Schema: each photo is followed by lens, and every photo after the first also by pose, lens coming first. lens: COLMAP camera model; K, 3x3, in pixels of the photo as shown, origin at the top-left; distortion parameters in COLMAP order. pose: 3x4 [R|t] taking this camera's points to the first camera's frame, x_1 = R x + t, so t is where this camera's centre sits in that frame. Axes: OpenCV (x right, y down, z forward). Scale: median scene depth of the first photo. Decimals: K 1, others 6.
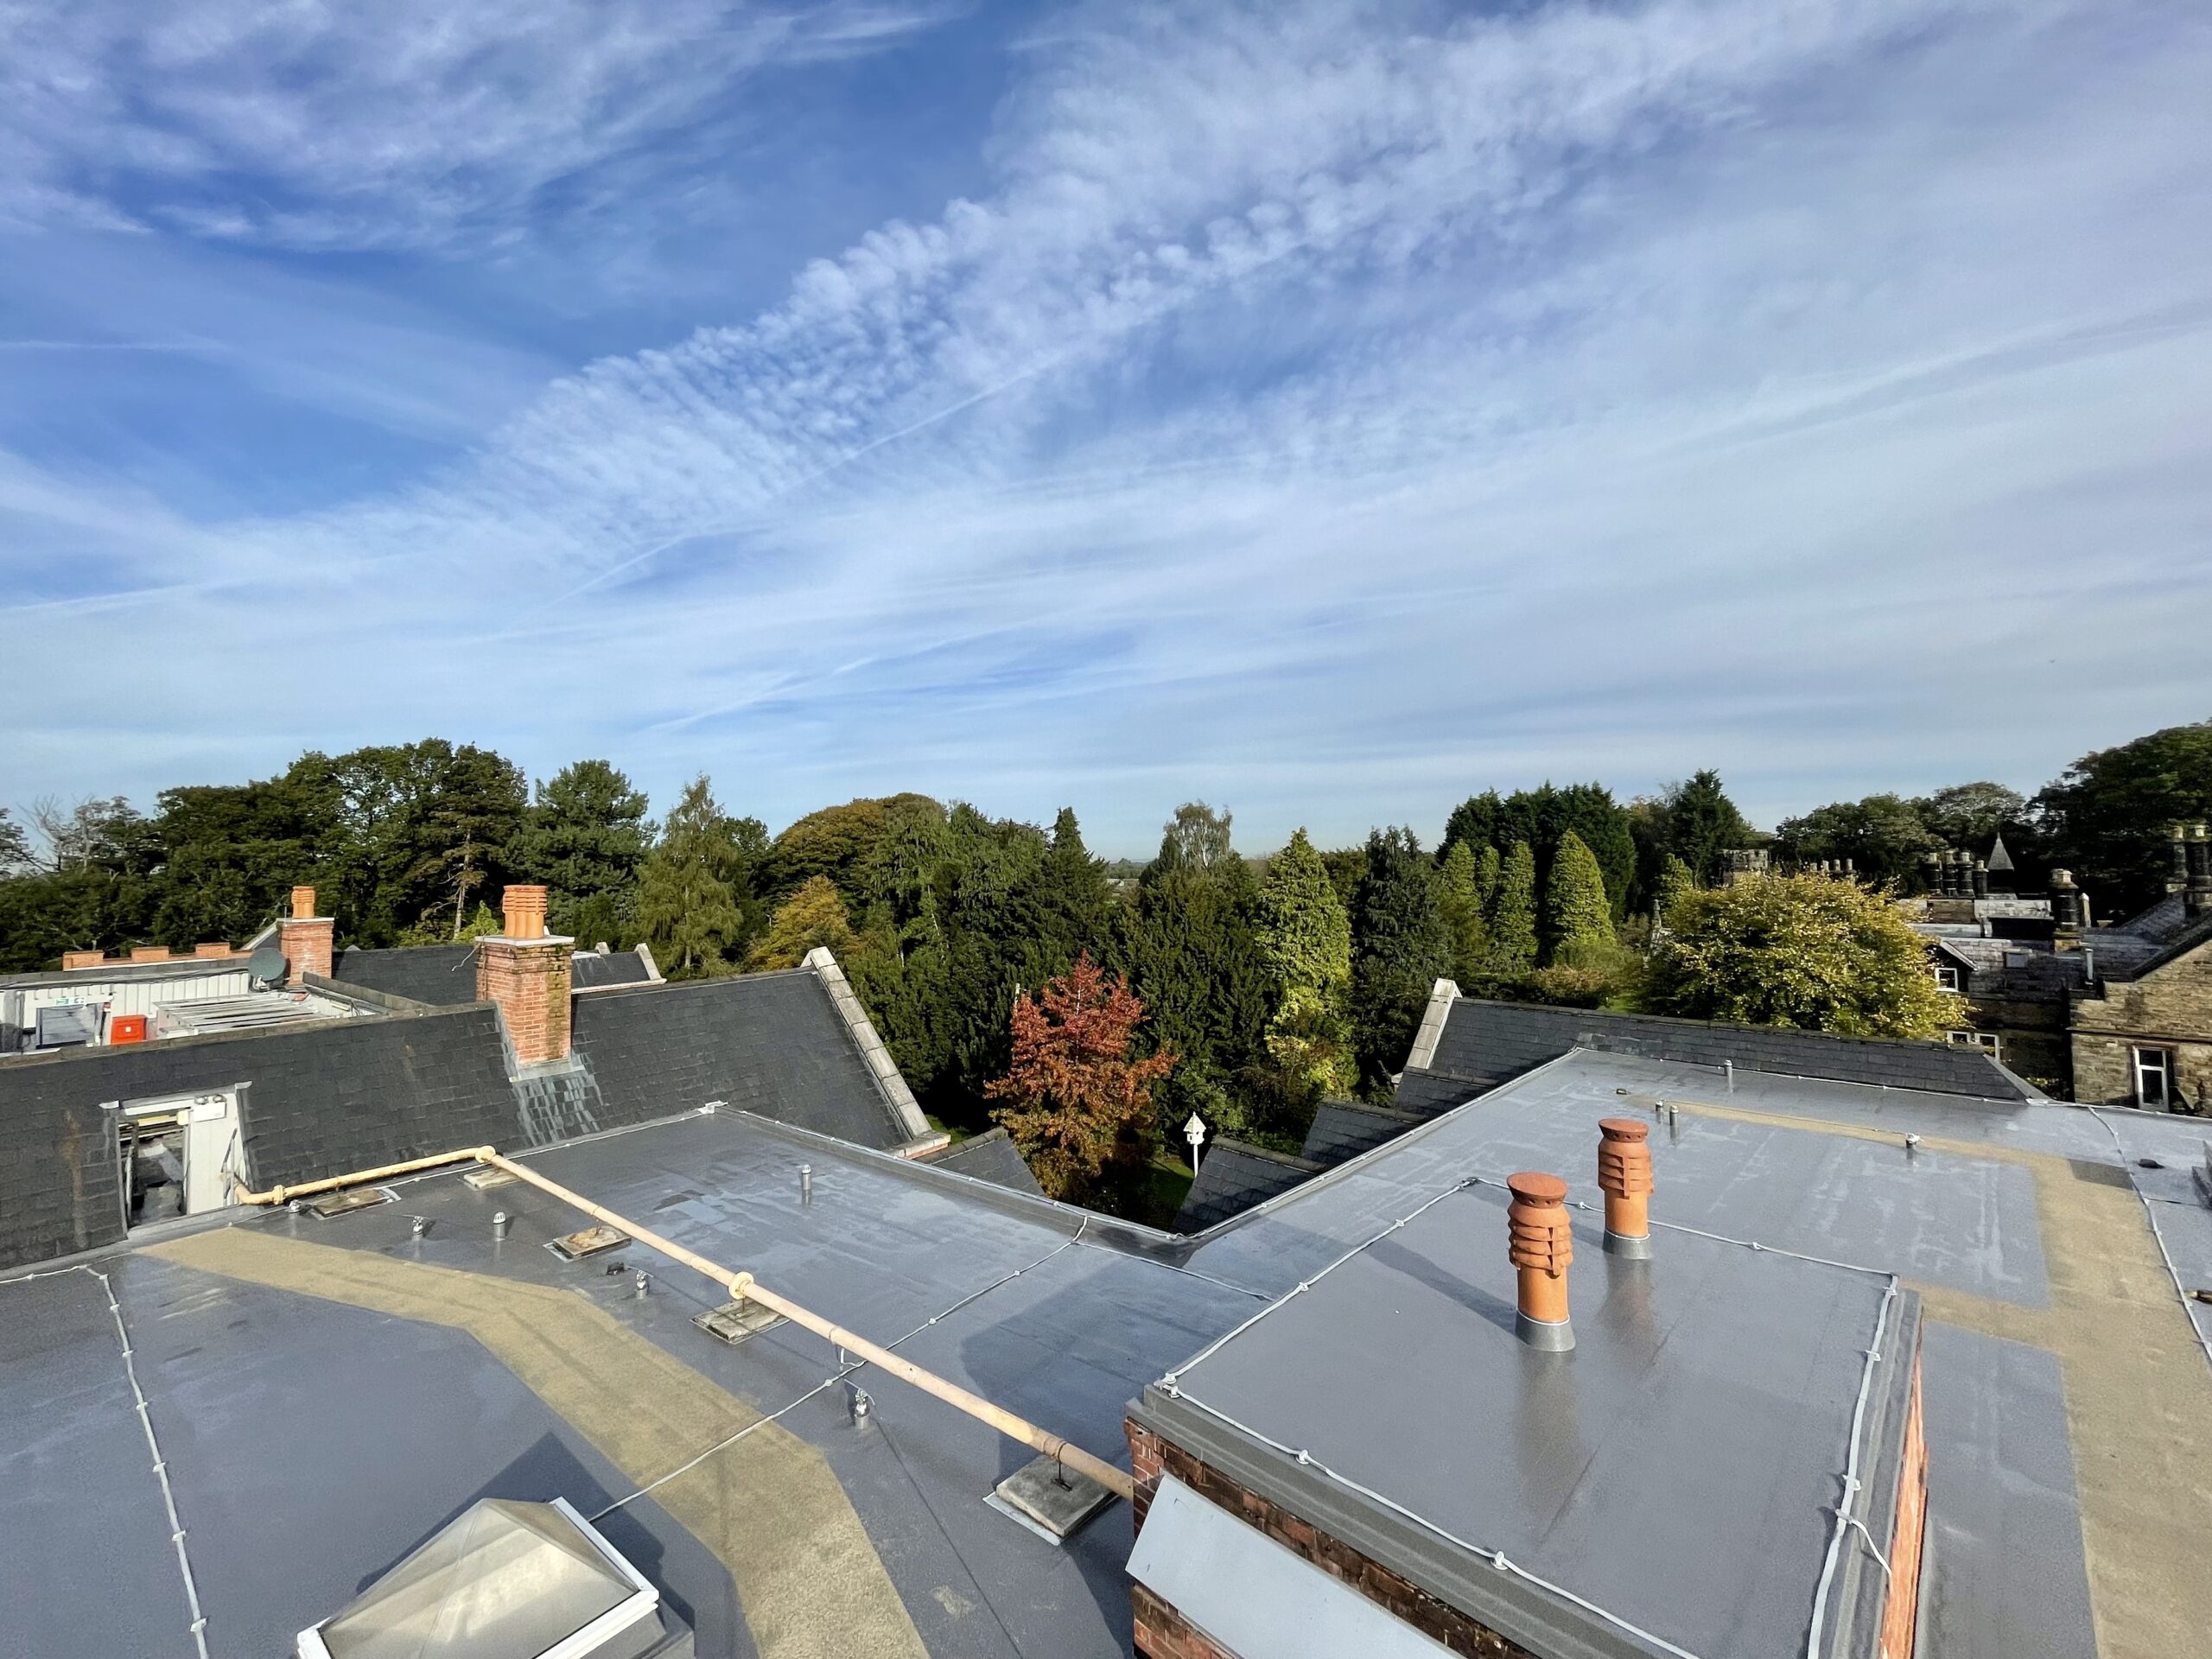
lens RADIAL K [[890.3, 0, 1100.6], [0, 890.3, 831.1], [0, 0, 1]] dist [-0.007189, 0.000850]
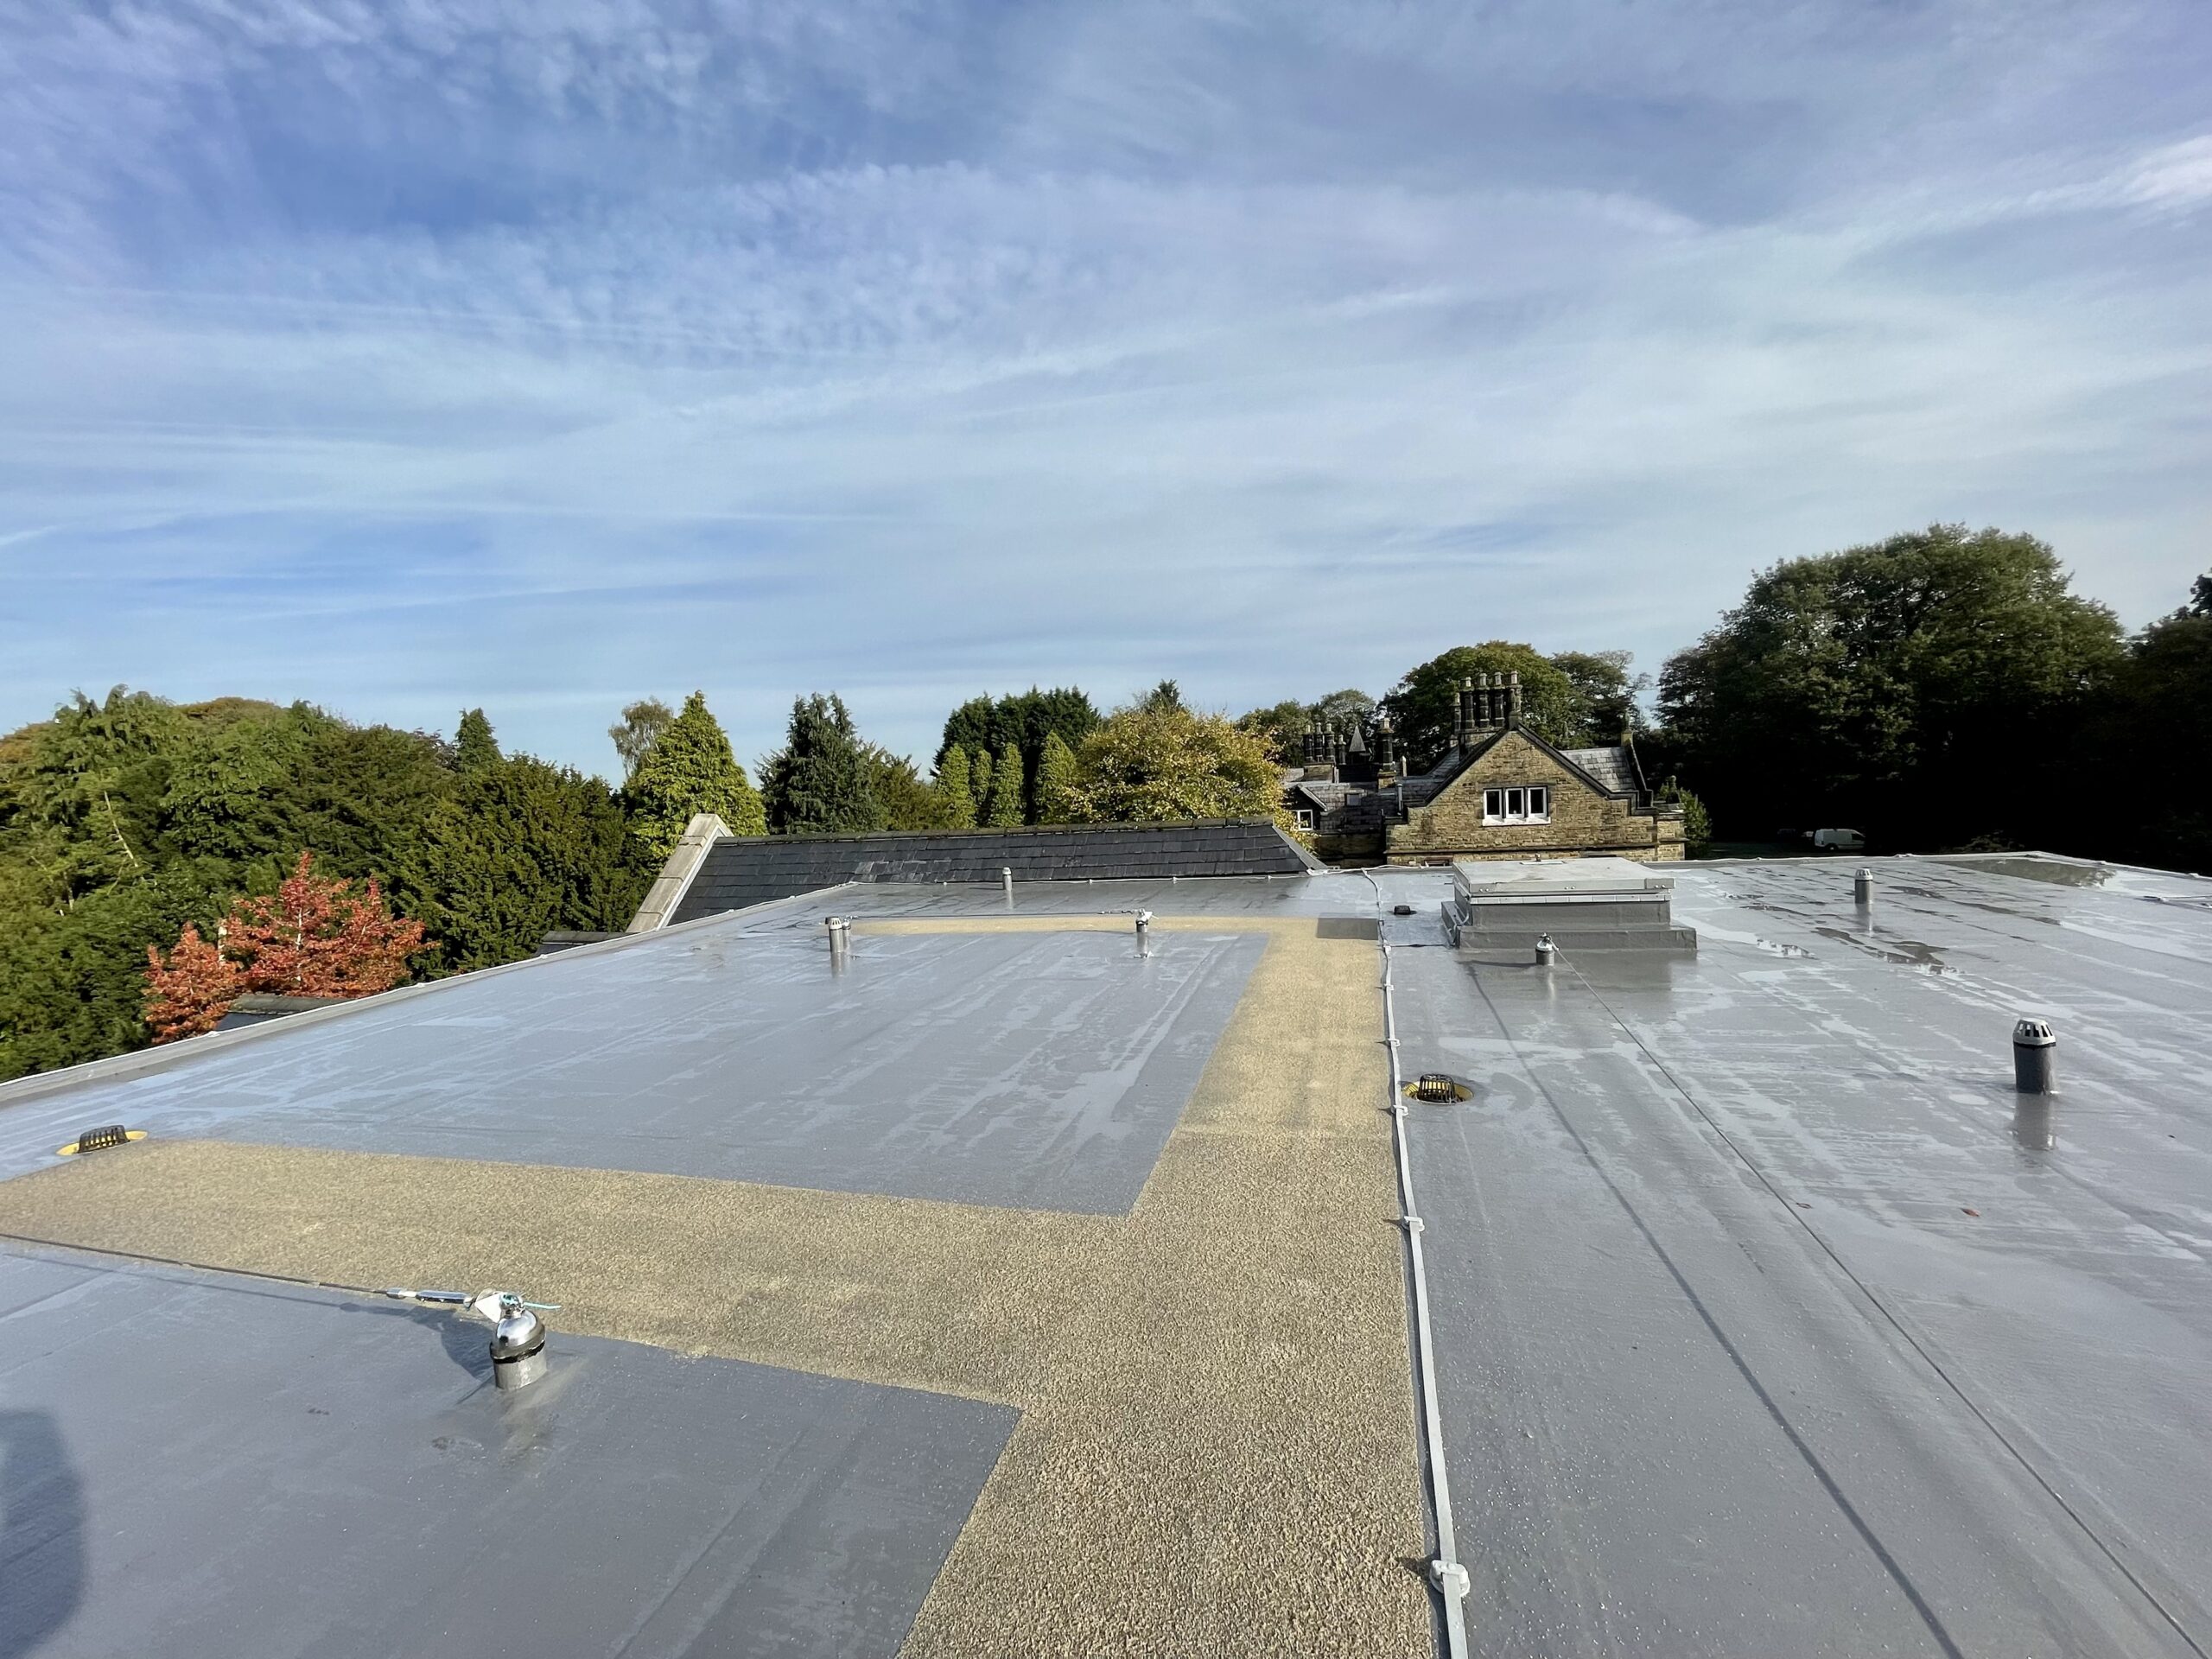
lens RADIAL K [[890.3, 0, 1098.7], [0, 890.3, 830.7], [0, 0, 1]] dist [-0.007189, 0.000850]
pose [[0.877973, -0.057289, 0.475270, 0.222169], [0.020374, 0.996385, 0.082468, 0.087960], [-0.478277, -0.062721, 0.875966, 0.171232]]
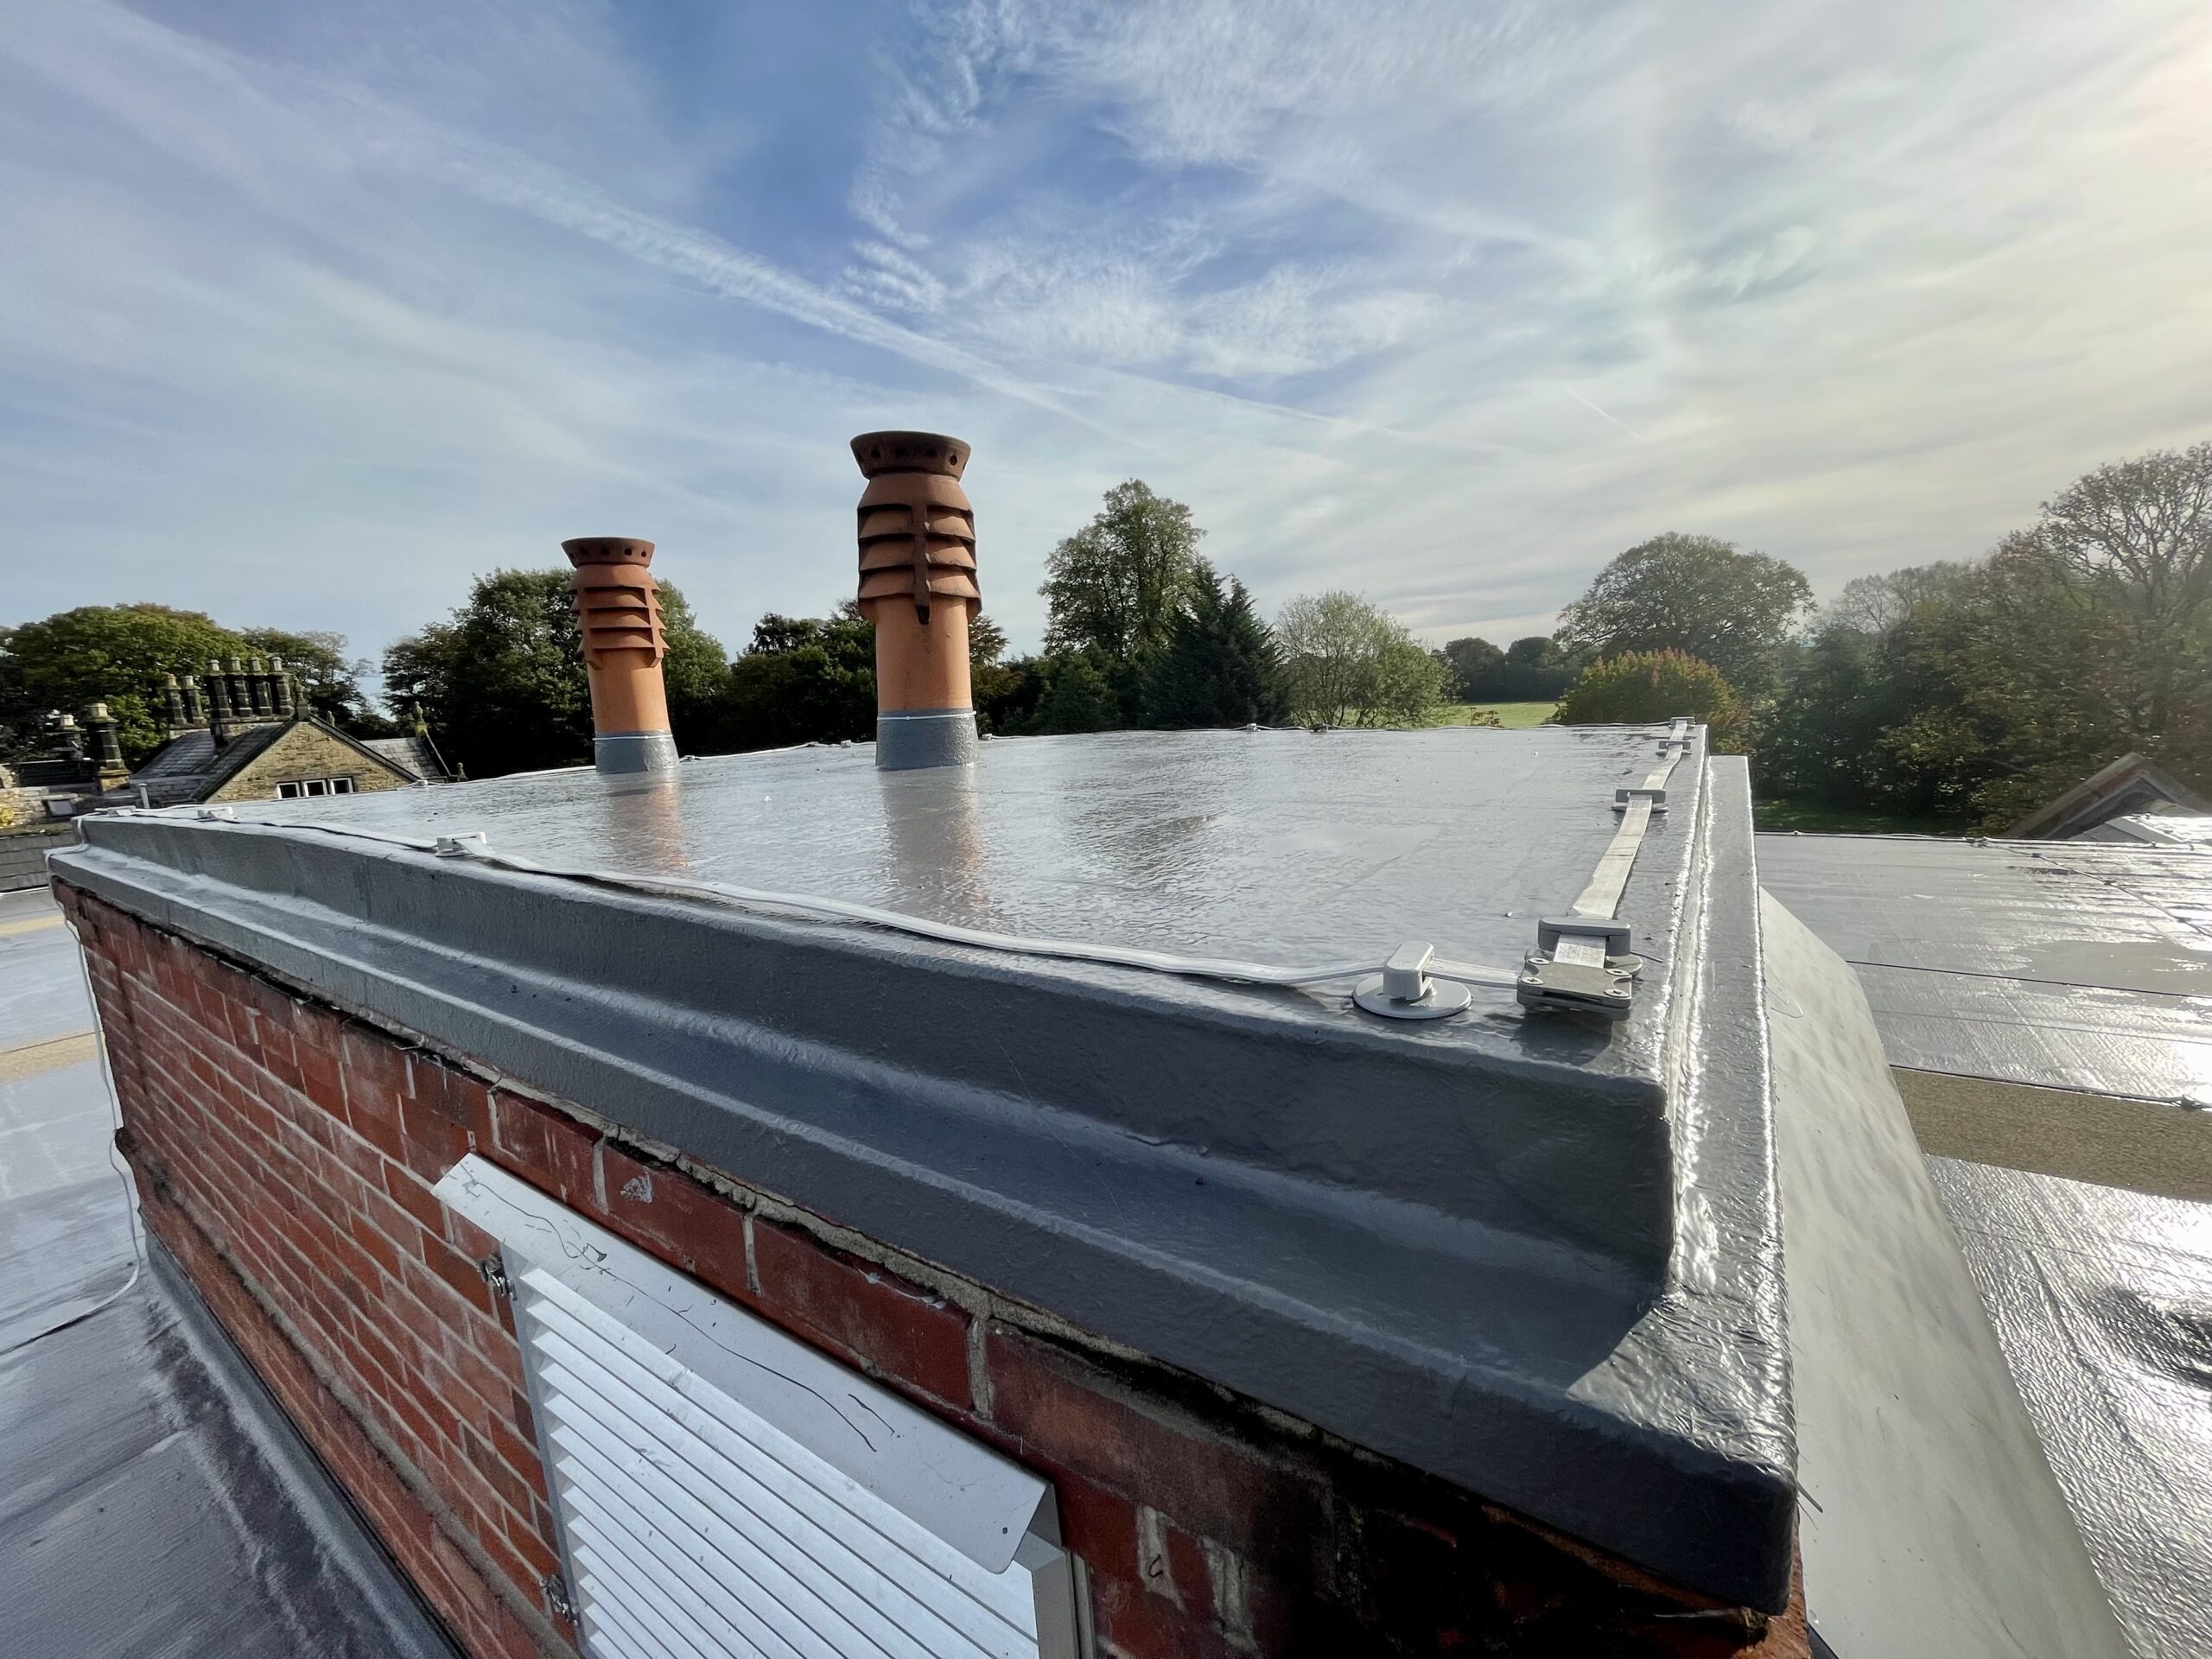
lens RADIAL K [[890.3, 0, 1105.5], [0, 890.3, 829.4], [0, 0, 1]] dist [-0.007189, 0.000850]
pose [[-0.185371, -0.117948, 0.975564, -0.006604], [0.021647, 0.992039, 0.124053, 0.083700], [-0.982430, 0.044114, -0.181343, 0.150260]]
